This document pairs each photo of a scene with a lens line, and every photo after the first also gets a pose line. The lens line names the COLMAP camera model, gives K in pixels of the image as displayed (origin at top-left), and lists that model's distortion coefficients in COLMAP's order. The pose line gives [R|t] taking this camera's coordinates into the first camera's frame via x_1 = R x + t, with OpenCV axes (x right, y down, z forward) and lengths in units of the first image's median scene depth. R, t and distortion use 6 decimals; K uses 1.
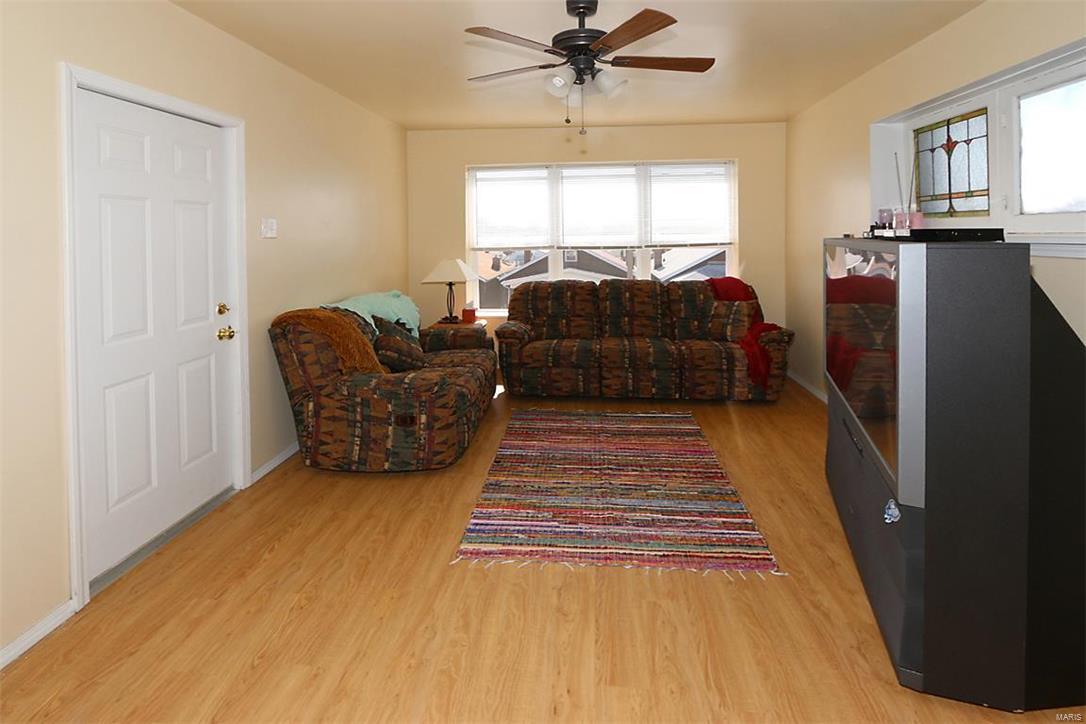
lens RADIAL K [[456.8, 0, 542.4], [0, 456.8, 235.8], [0, 0, 1]] dist [-0.002880, 0.000412]
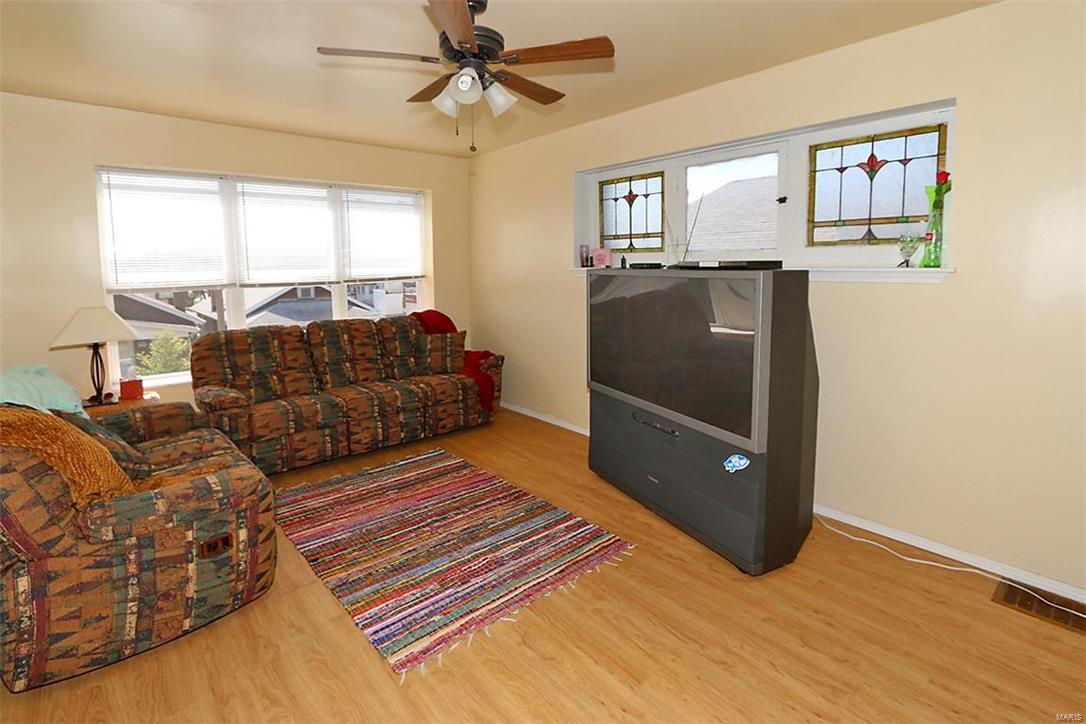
lens RADIAL K [[516.9, 0, 436.6], [0, 516.9, 304.8], [0, 0, 1]] dist [-0.001840, 0.000012]
pose [[0.762305, -0.049682, 0.645308, -0.501997], [0.007330, 0.997648, 0.068149, 0.003314], [-0.647176, -0.047220, 0.760877, 0.224473]]
